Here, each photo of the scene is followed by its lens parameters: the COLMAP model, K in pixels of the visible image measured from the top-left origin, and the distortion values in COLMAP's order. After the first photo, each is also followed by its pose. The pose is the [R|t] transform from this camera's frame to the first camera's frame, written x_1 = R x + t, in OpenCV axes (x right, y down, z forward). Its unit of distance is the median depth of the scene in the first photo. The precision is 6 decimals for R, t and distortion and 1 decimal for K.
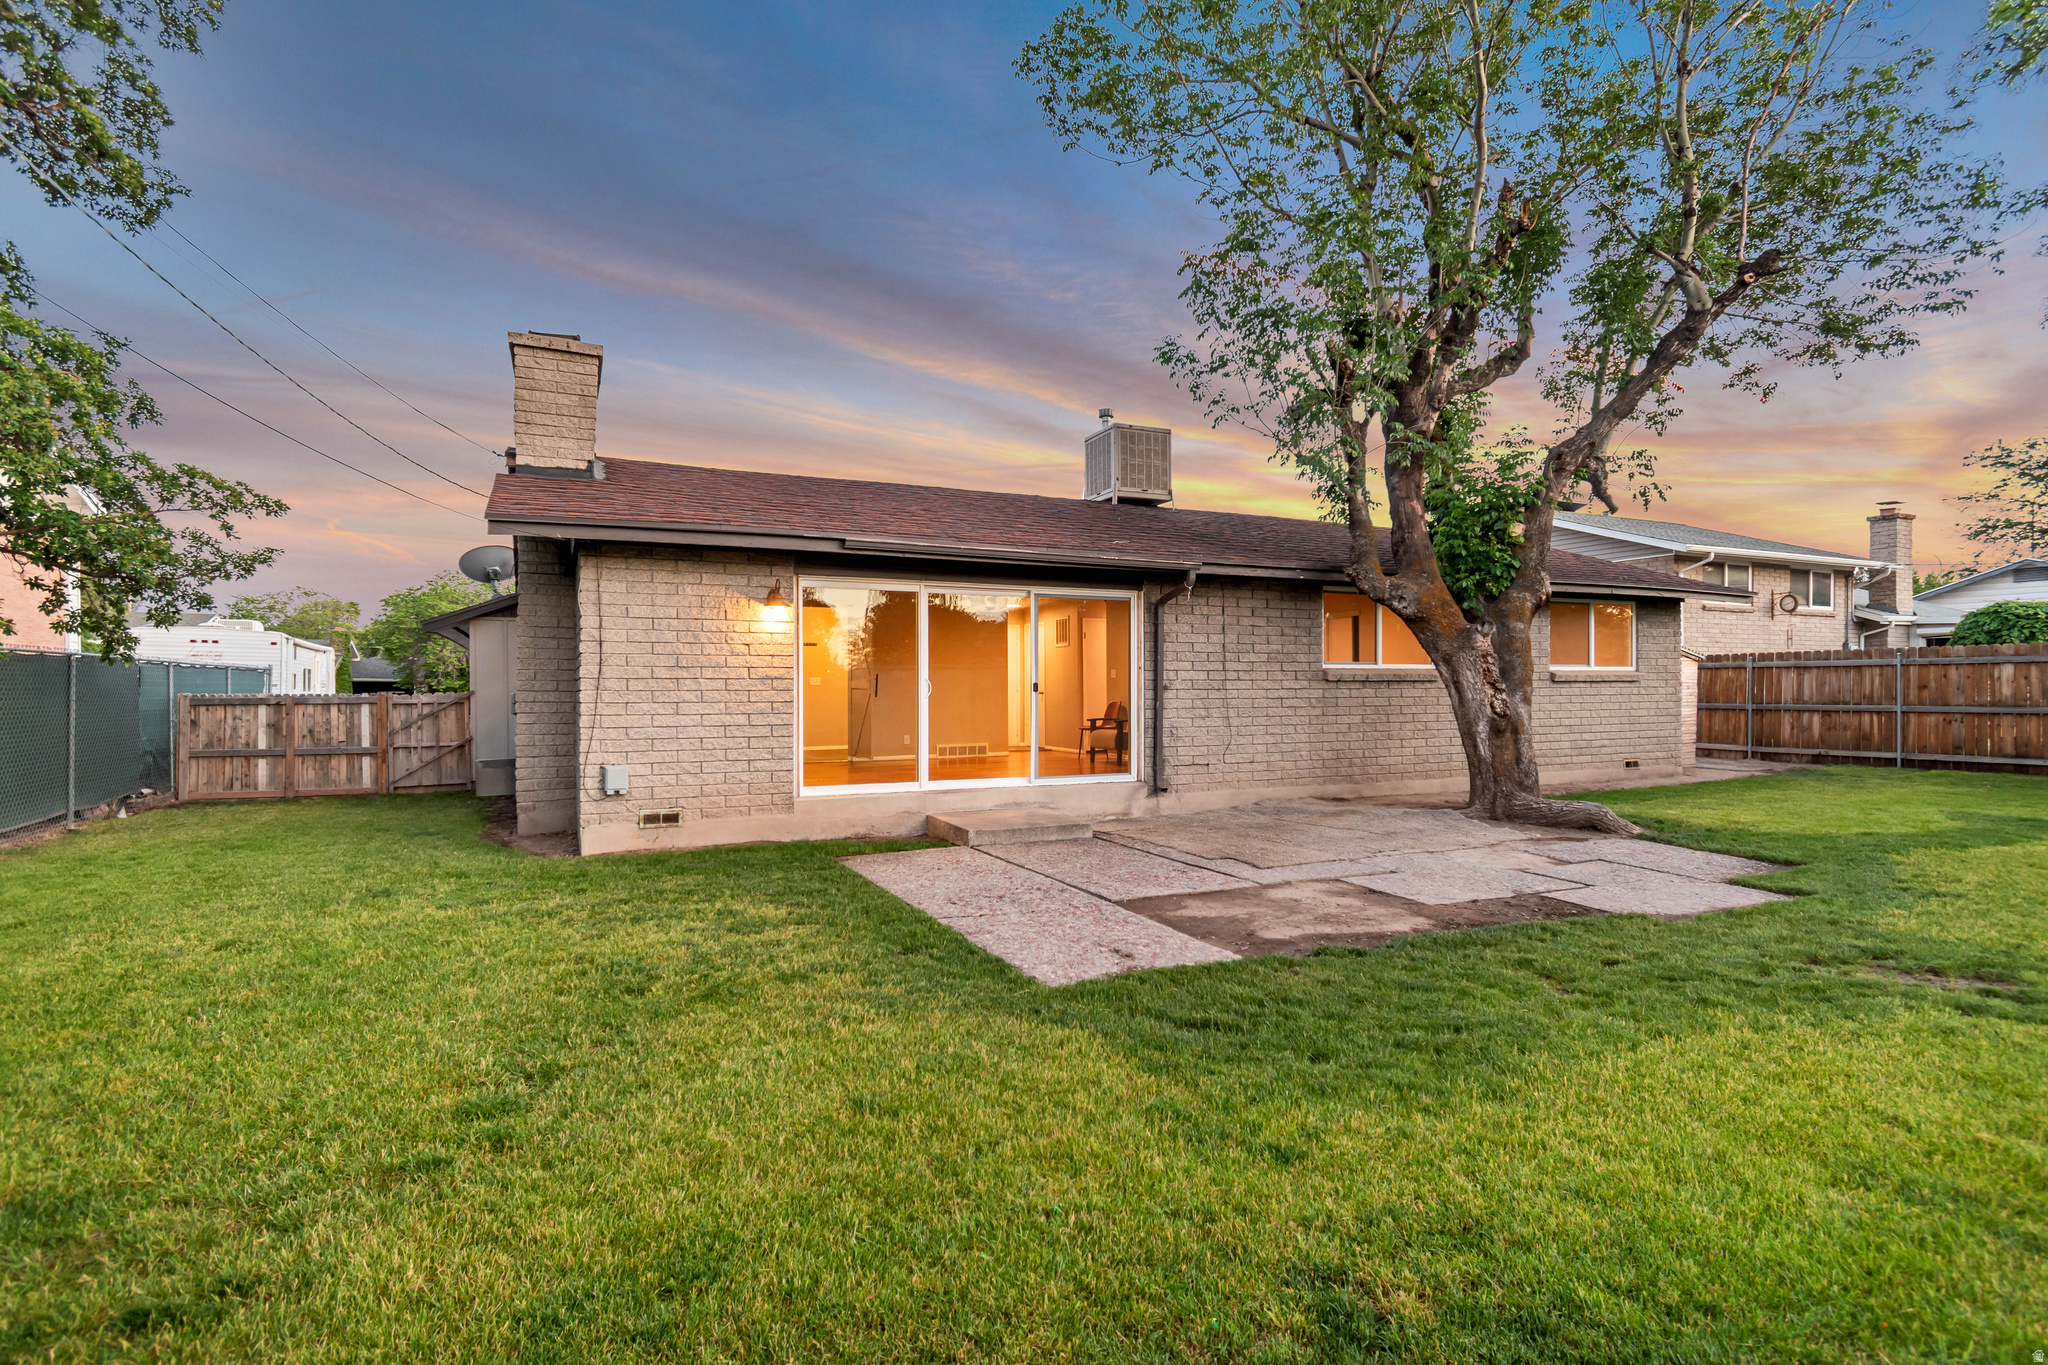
lens RADIAL K [[1006.4, 0, 1032.1], [0, 1006.4, 690.0], [0, 0, 1]] dist [0.001406, -0.002842]
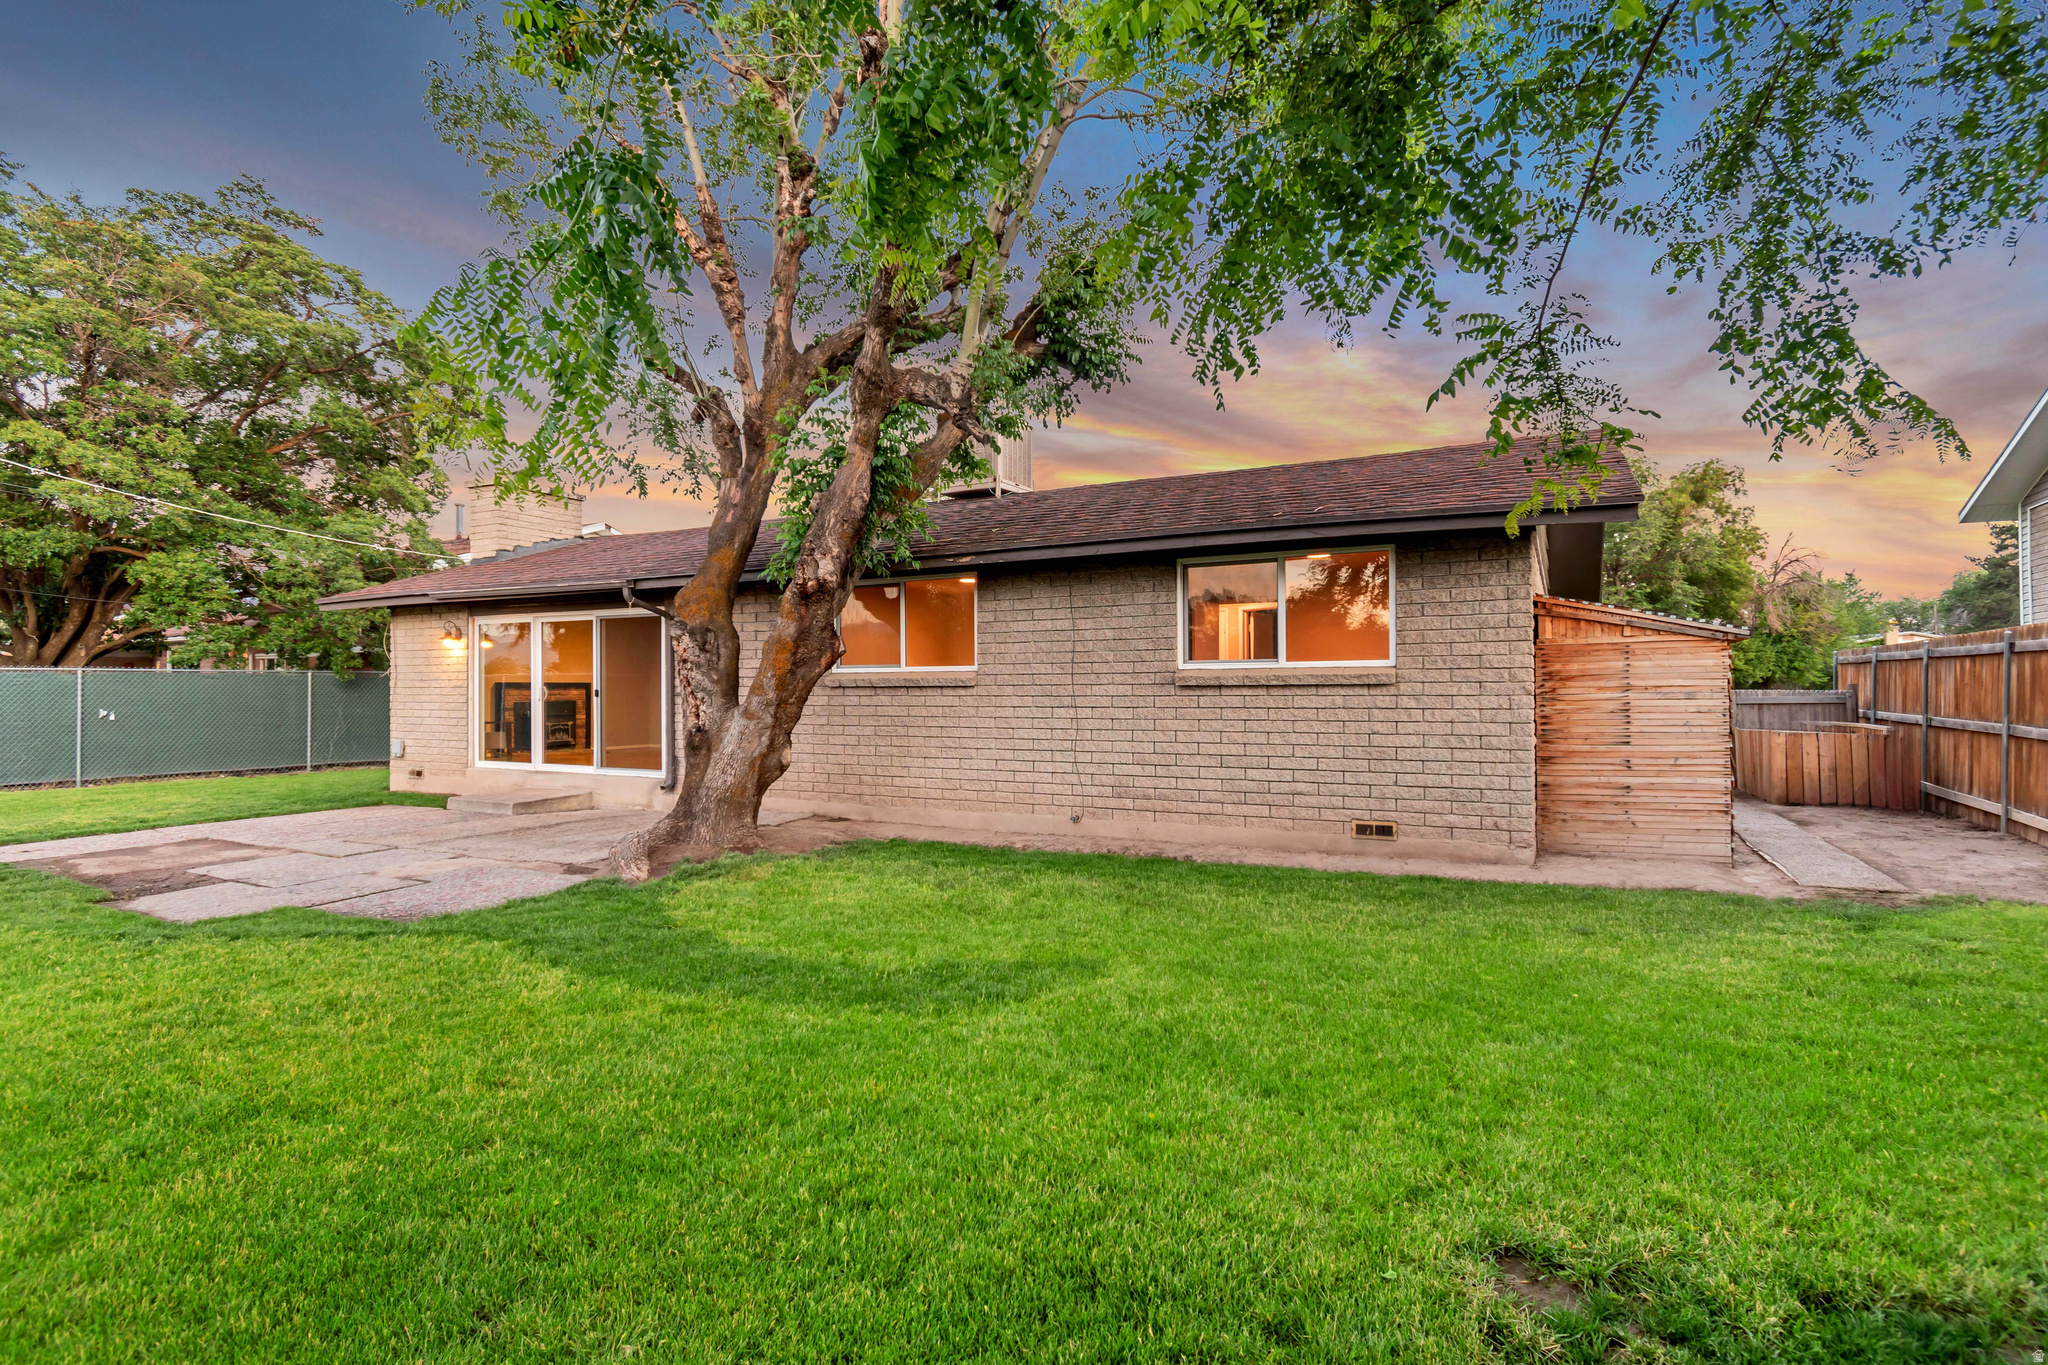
lens RADIAL K [[1007.3, 0, 1033.1], [0, 1007.3, 684.1], [0, 0, 1]] dist [0.000934, -0.002624]
pose [[0.597618, -0.000946, -0.801780, 1.310078], [0.001139, 0.999999, -0.000331, -0.012853], [0.801780, -0.000715, 0.597619, 0.703204]]
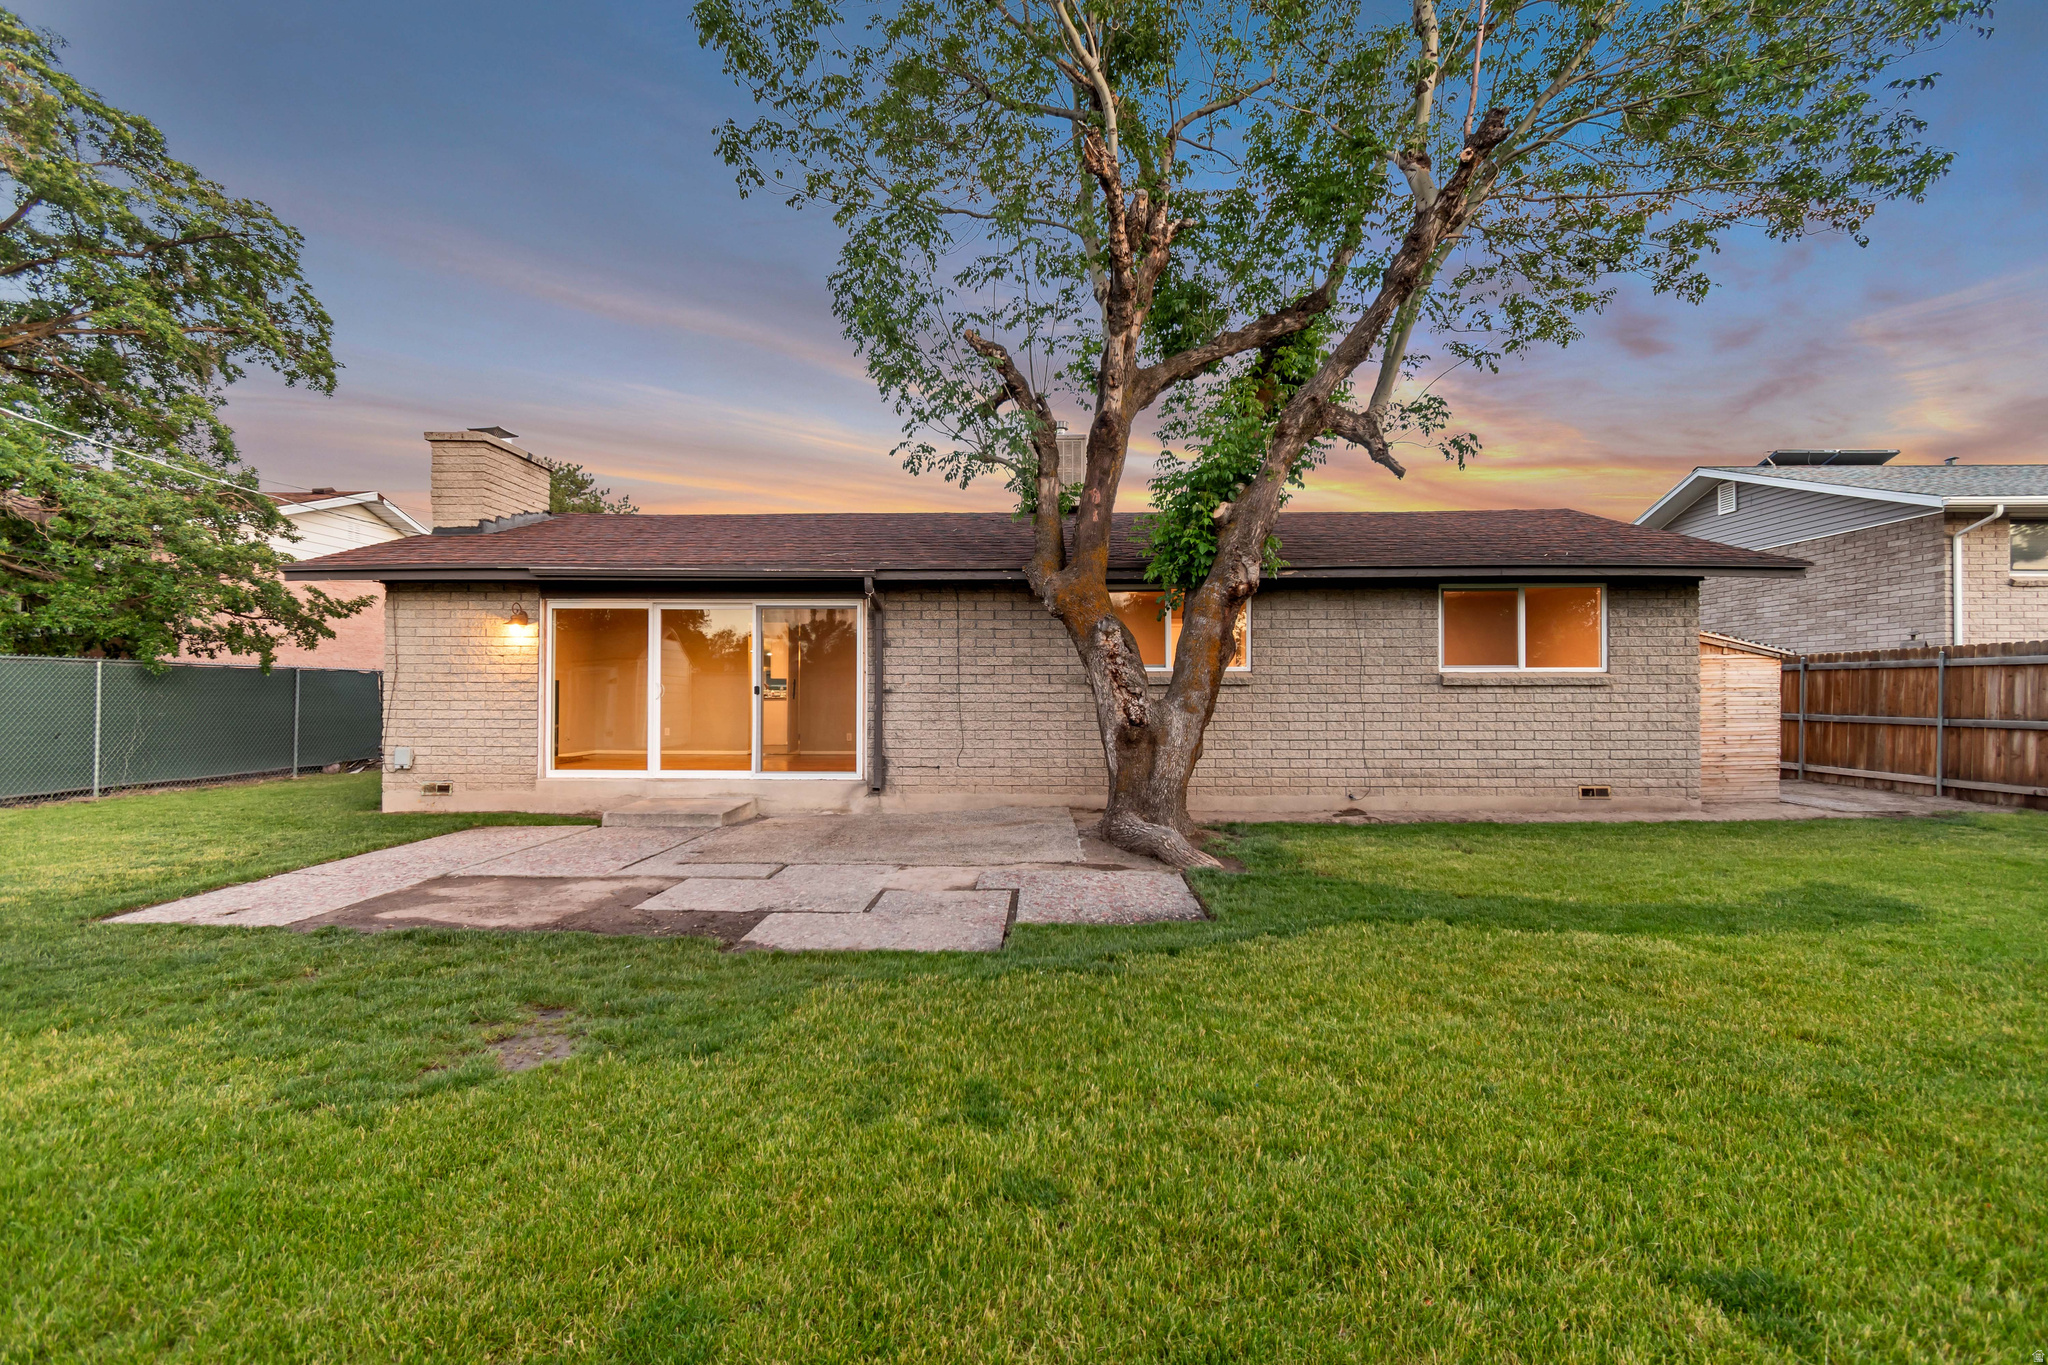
lens RADIAL K [[914.9, 0, 1027.3], [0, 914.9, 686.9], [0, 0, 1]] dist [0.000698, 0.000167]
pose [[0.891844, 0.000425, -0.452343, 0.732657], [-0.004916, 0.999950, -0.008753, 0.000843], [0.452317, 0.010030, 0.891801, 0.239203]]
